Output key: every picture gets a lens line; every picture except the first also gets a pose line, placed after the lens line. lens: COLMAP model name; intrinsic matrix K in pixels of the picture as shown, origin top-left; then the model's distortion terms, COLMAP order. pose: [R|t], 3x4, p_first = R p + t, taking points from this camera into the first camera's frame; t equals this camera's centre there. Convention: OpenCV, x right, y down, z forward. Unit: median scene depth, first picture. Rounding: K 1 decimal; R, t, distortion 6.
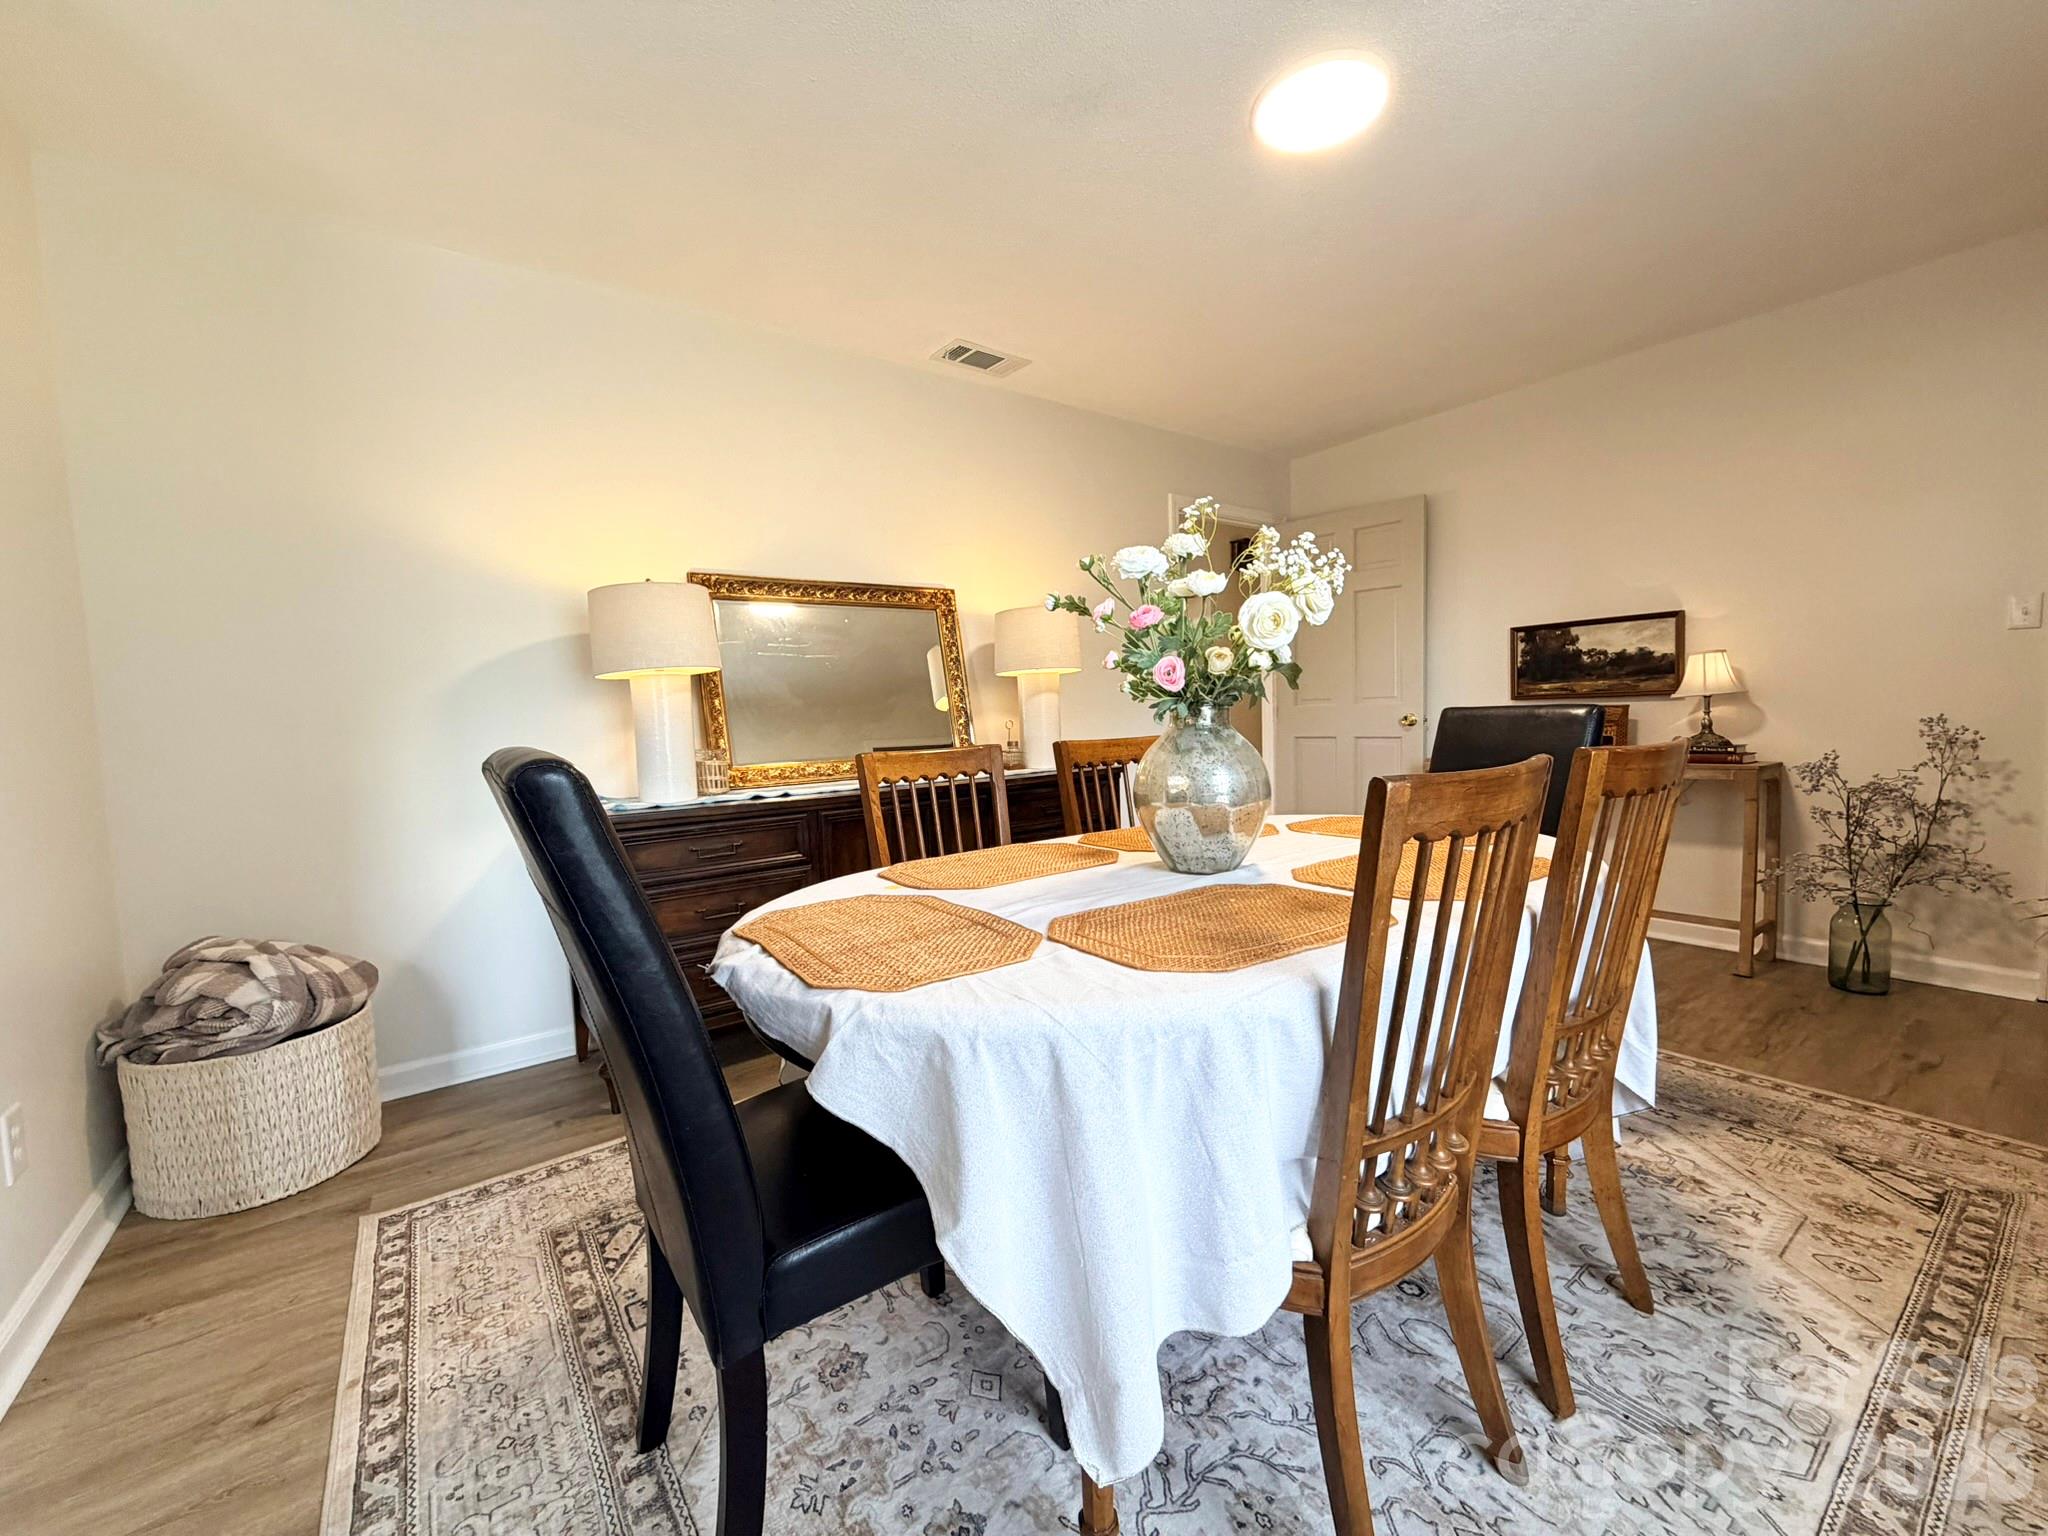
lens RADIAL K [[817.5, 0, 1017.5], [0, 817.5, 767.9], [0, 0, 1]] dist [0.000280, -0.000108]
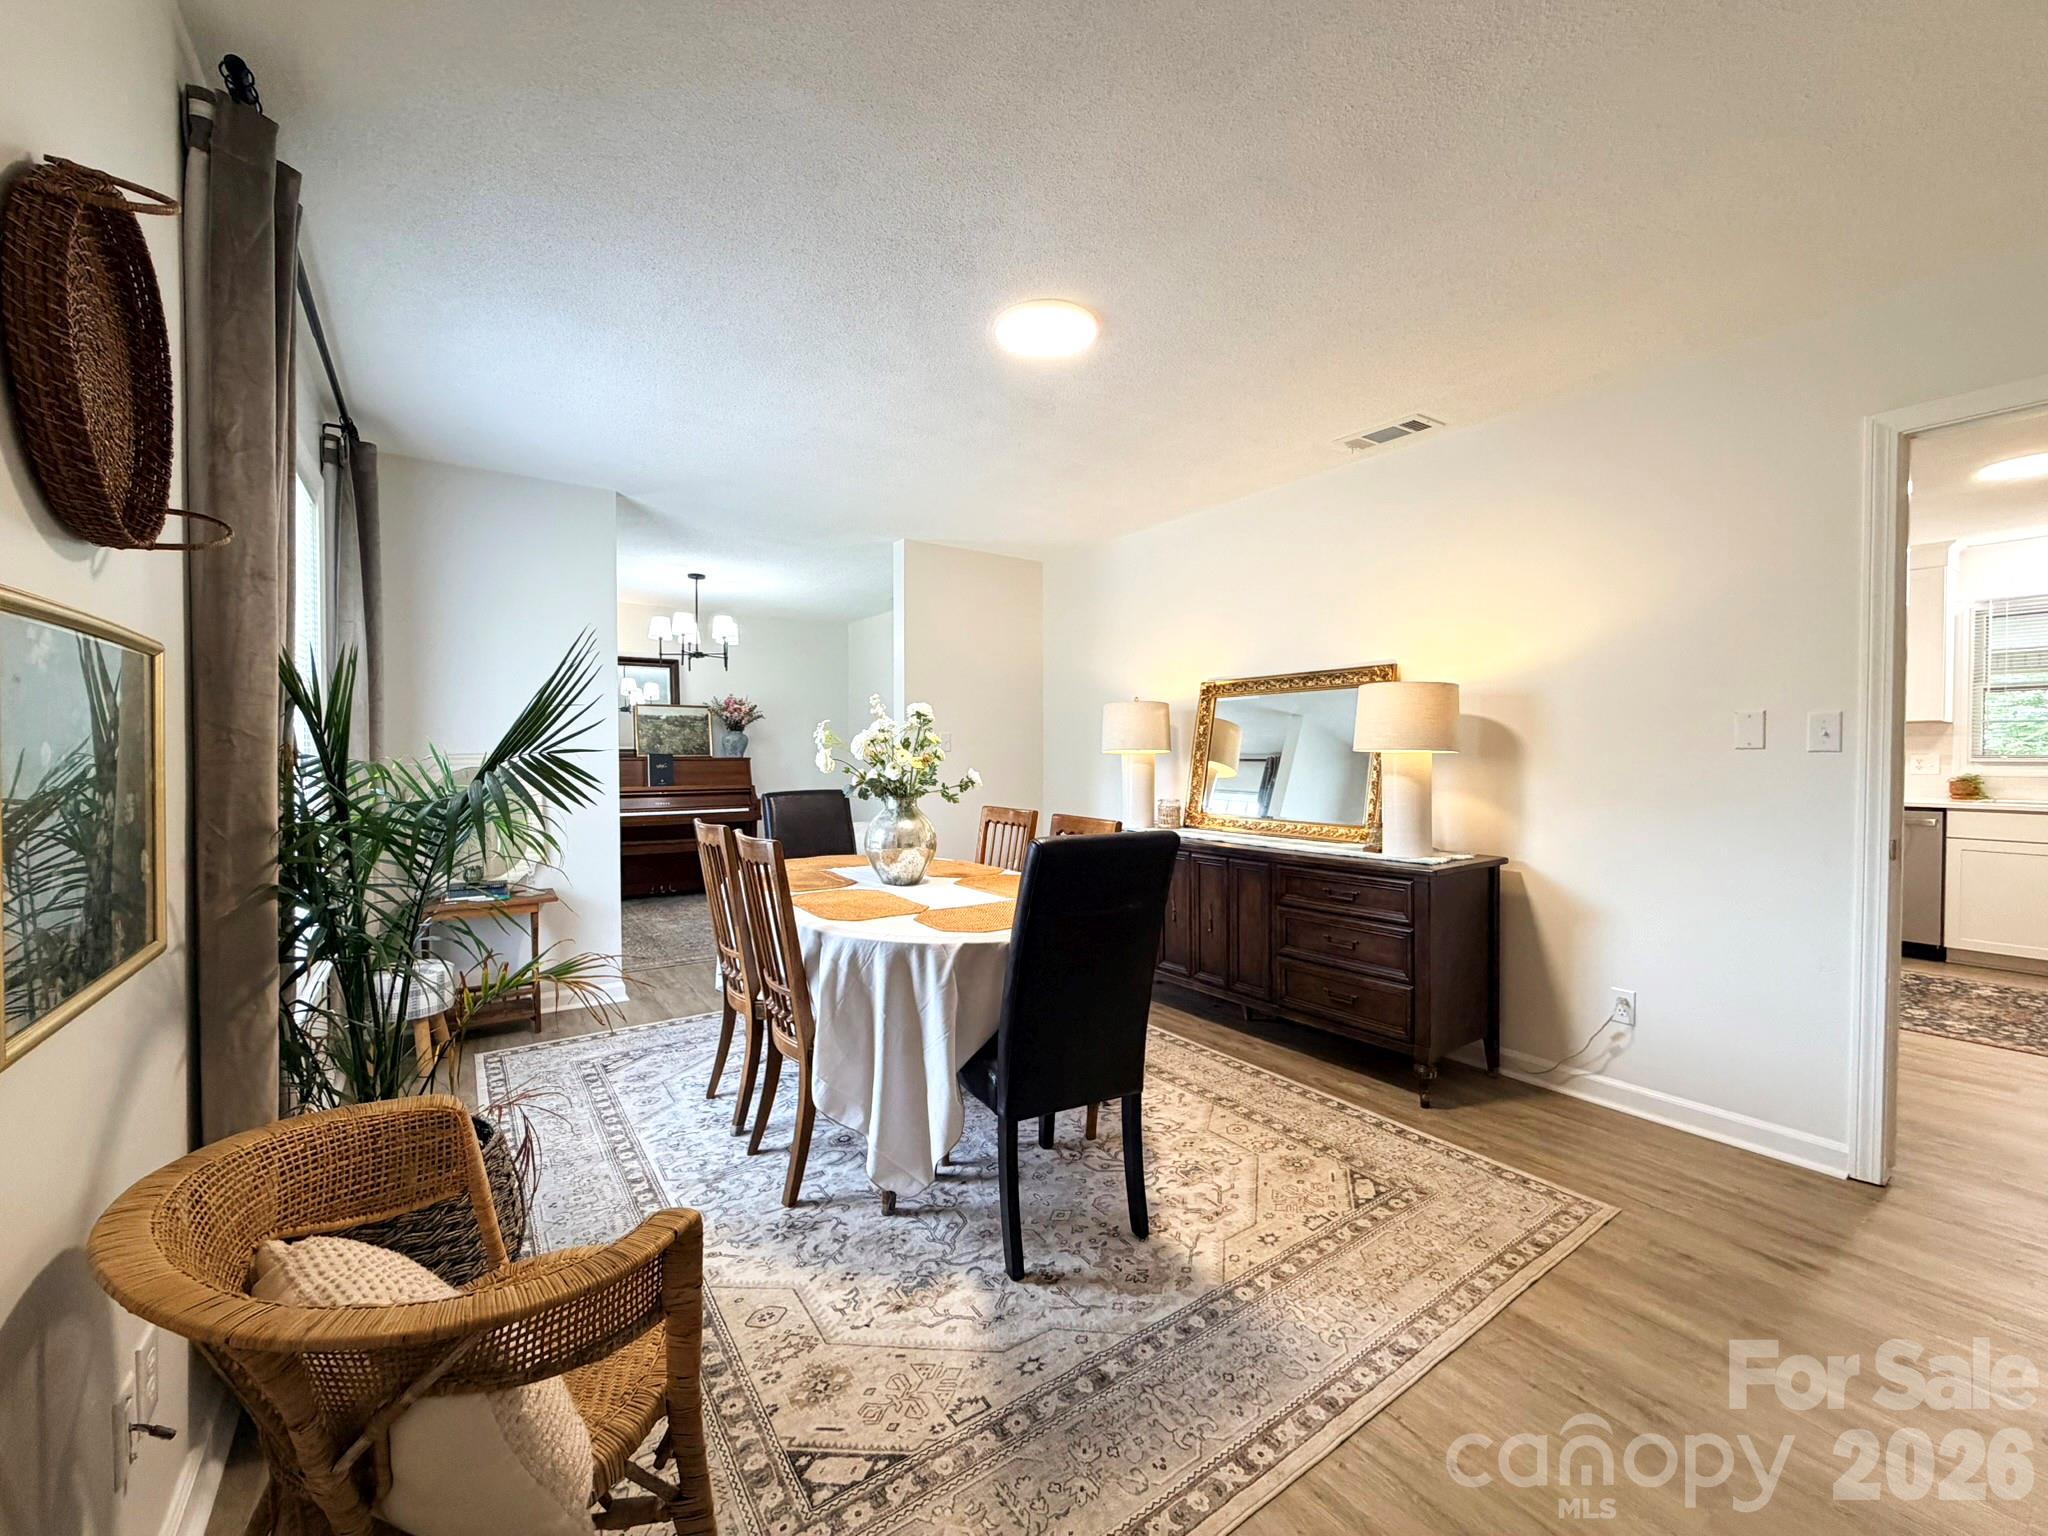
lens RADIAL K [[817.5, 0, 1017.5], [0, 817.5, 767.9], [0, 0, 1]] dist [0.000280, -0.000108]
pose [[-0.023872, 0.057115, -0.998082, 1.009384], [-0.067239, 0.996014, 0.058605, -0.130731], [0.997451, 0.068509, -0.019937, 0.626911]]
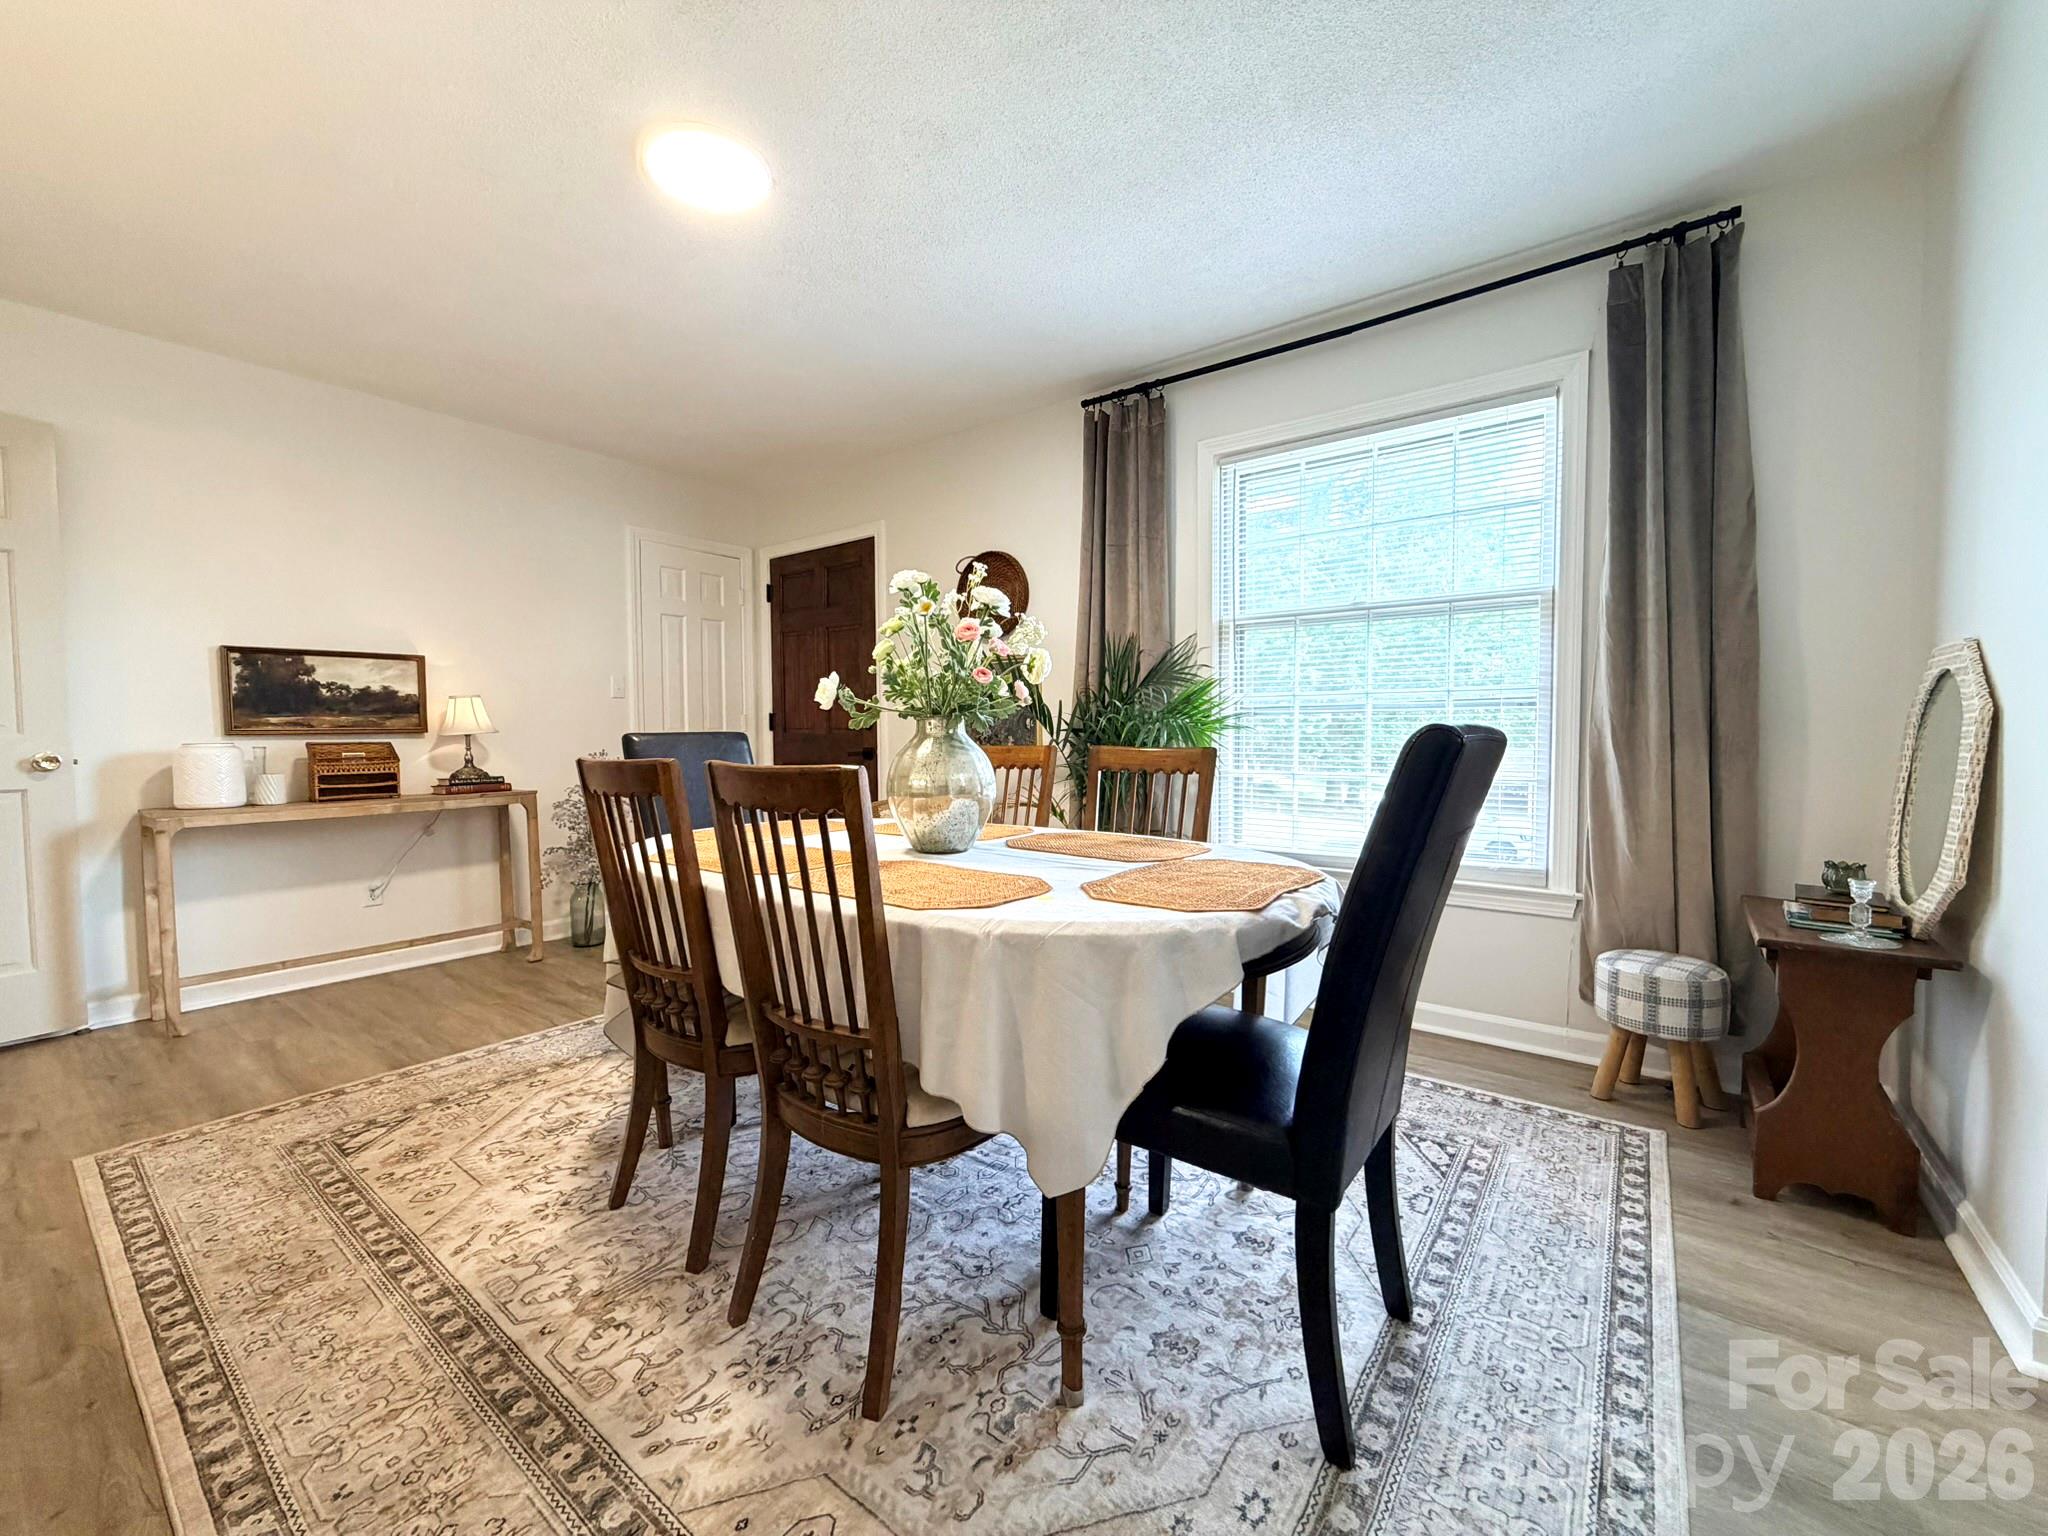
lens RADIAL K [[817.5, 0, 1017.5], [0, 817.5, 767.9], [0, 0, 1]] dist [0.000280, -0.000108]
pose [[-0.280315, -0.007787, 0.959877, -0.480816], [0.082511, 0.996071, 0.032176, -0.015075], [-0.956355, 0.088220, -0.278571, 0.597118]]
